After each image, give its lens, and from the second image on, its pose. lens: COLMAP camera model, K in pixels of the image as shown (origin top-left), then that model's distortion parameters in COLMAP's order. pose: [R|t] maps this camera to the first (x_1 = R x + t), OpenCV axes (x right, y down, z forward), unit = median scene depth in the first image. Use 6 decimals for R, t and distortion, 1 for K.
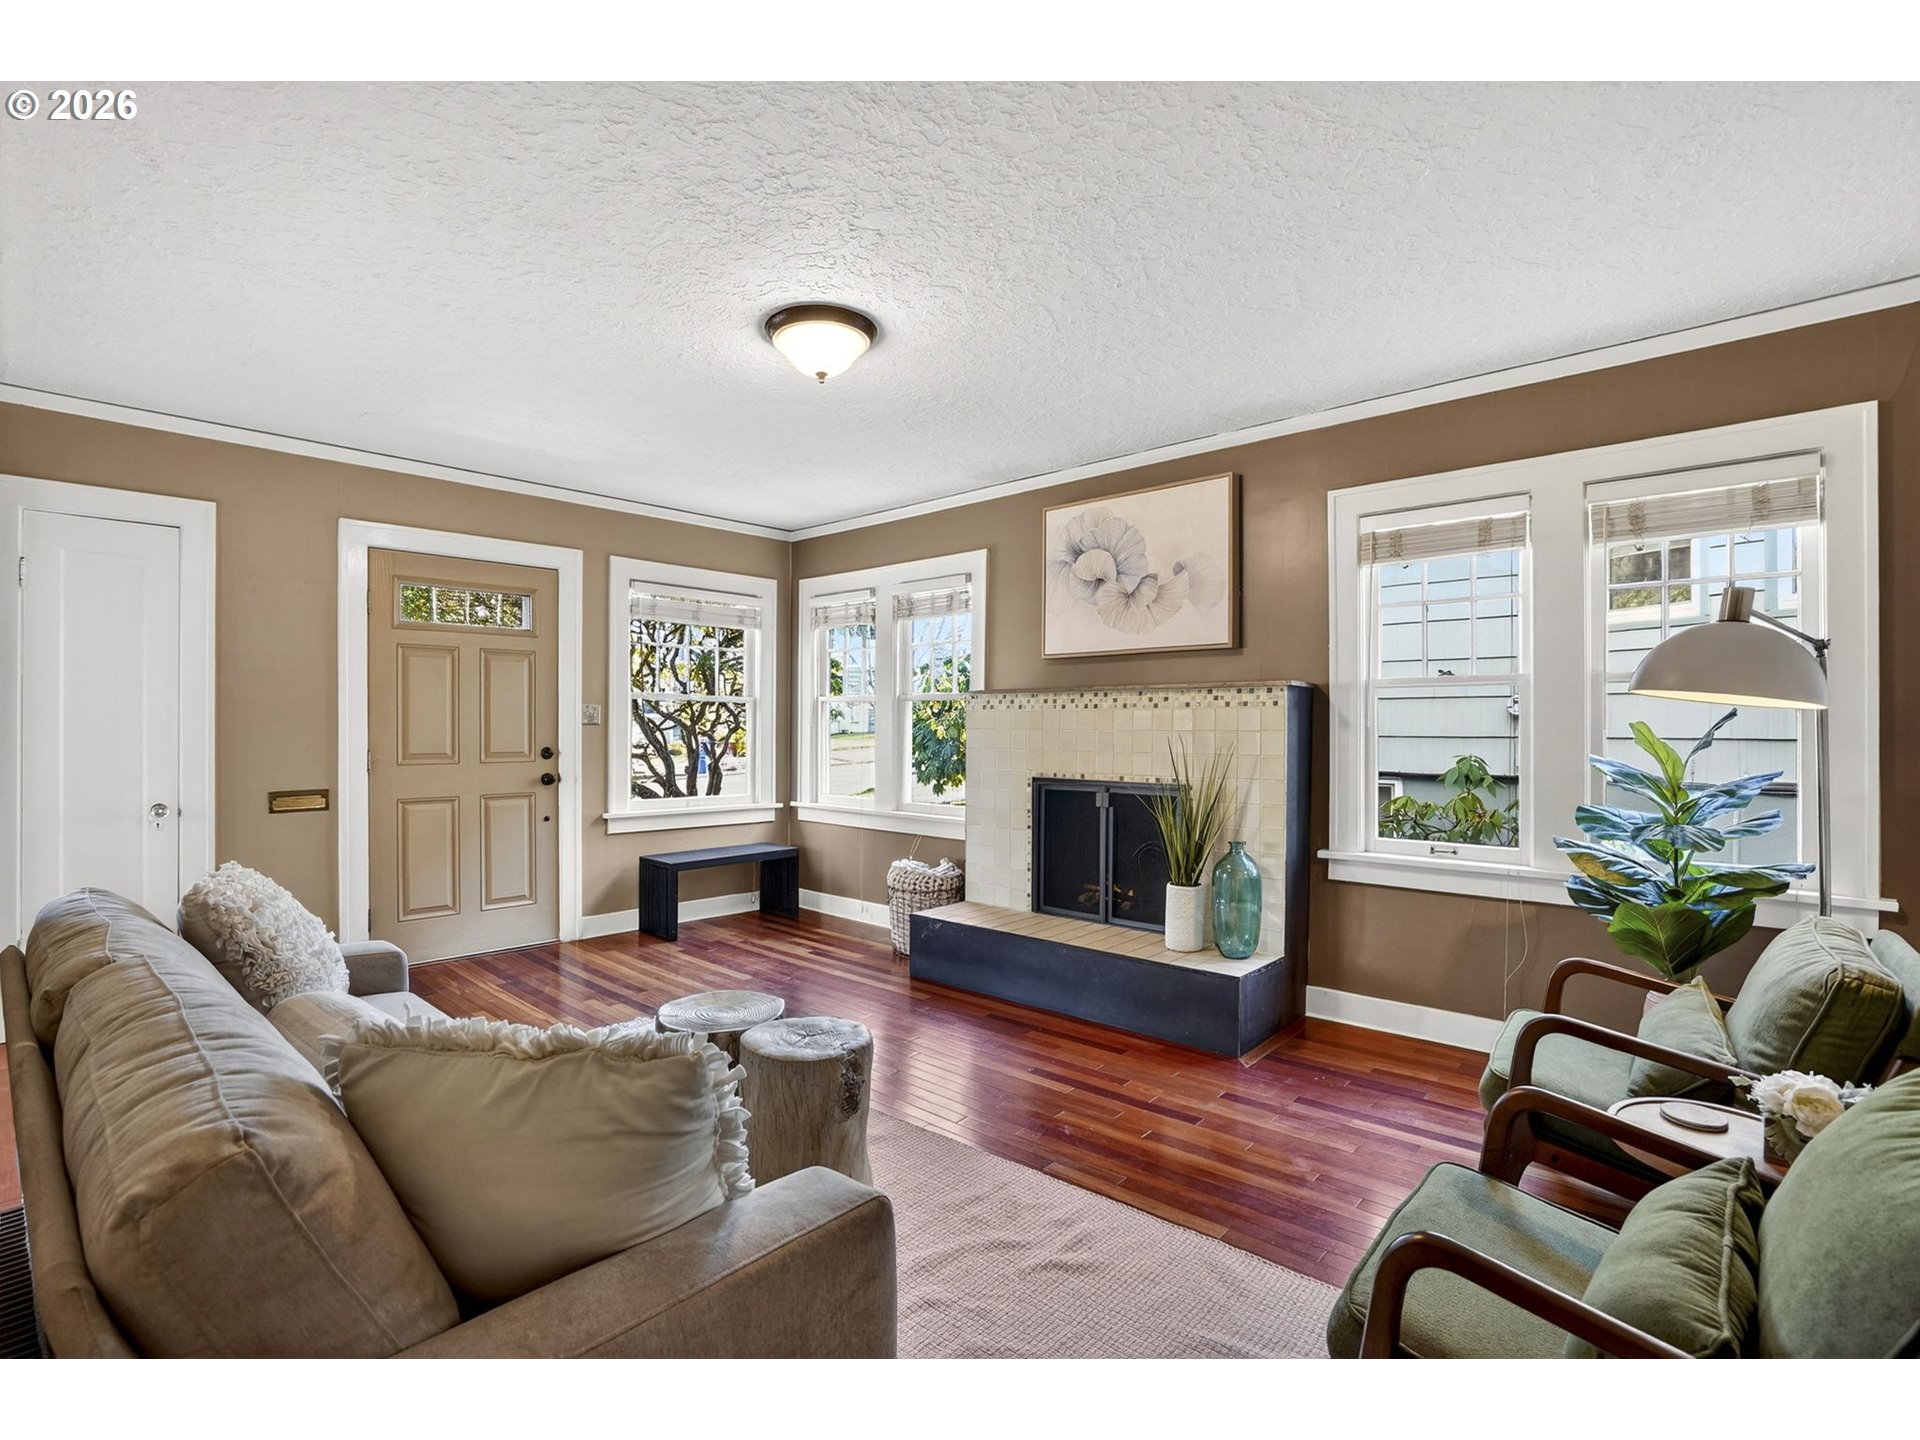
lens RADIAL K [[919.4, 0, 946.8], [0, 919.4, 718.2], [0, 0, 1]] dist [-0.016473, 0.008439]
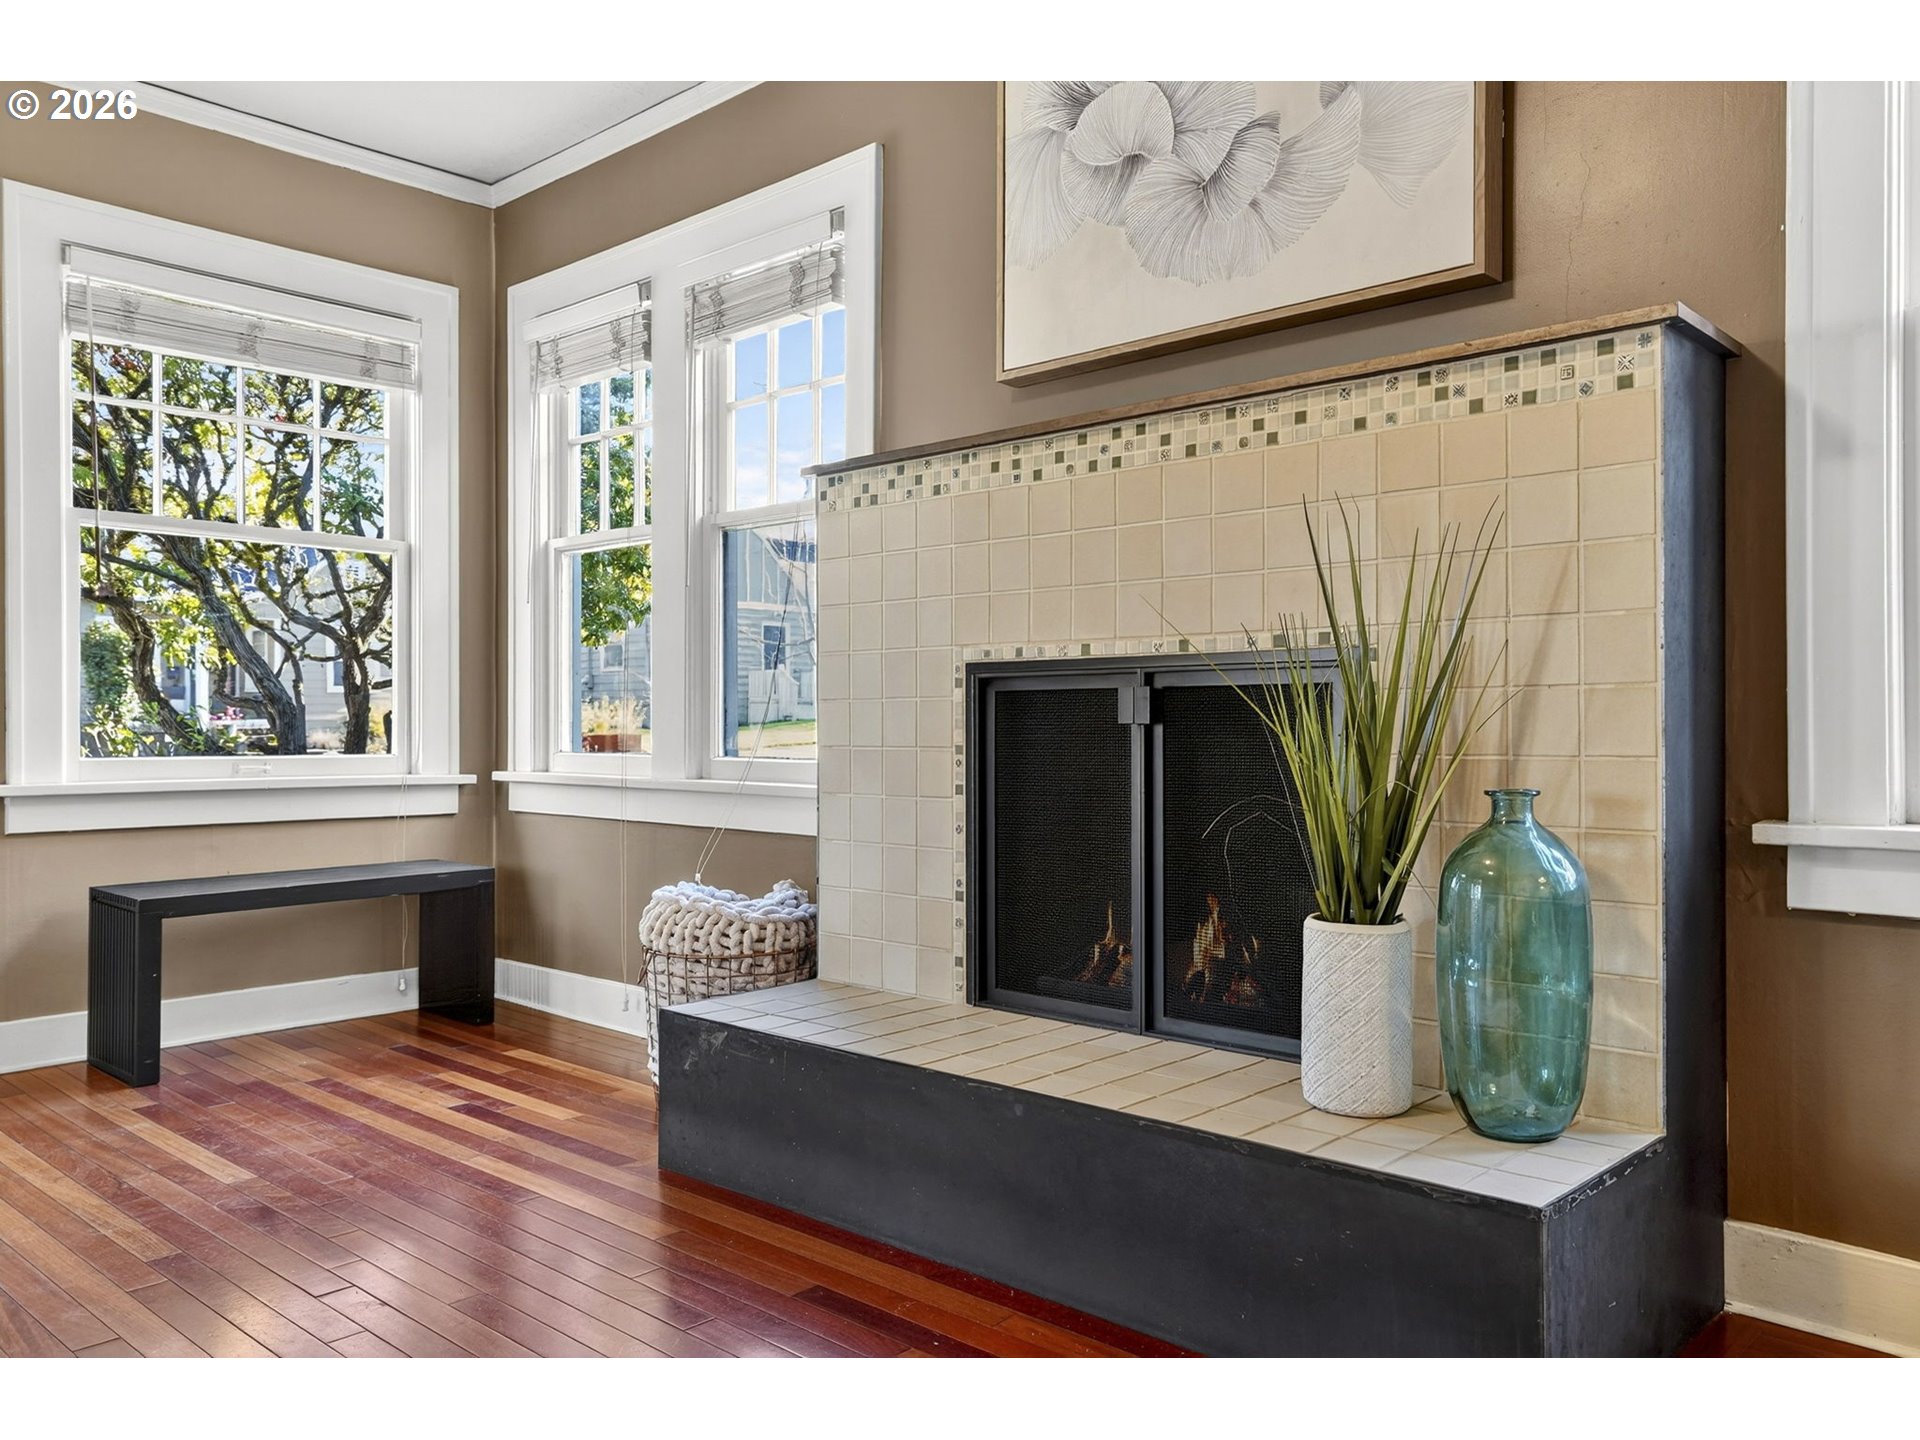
lens RADIAL K [[1455.6, 0, 935.3], [0, 1455.6, 697.0], [0, 0, 1]] dist [0.047388, 0.008137]
pose [[0.999530, -0.007883, -0.029630, 0.103255], [0.007555, 0.999909, -0.011165, 0.089923], [0.029715, 0.010936, 0.999499, 0.389893]]
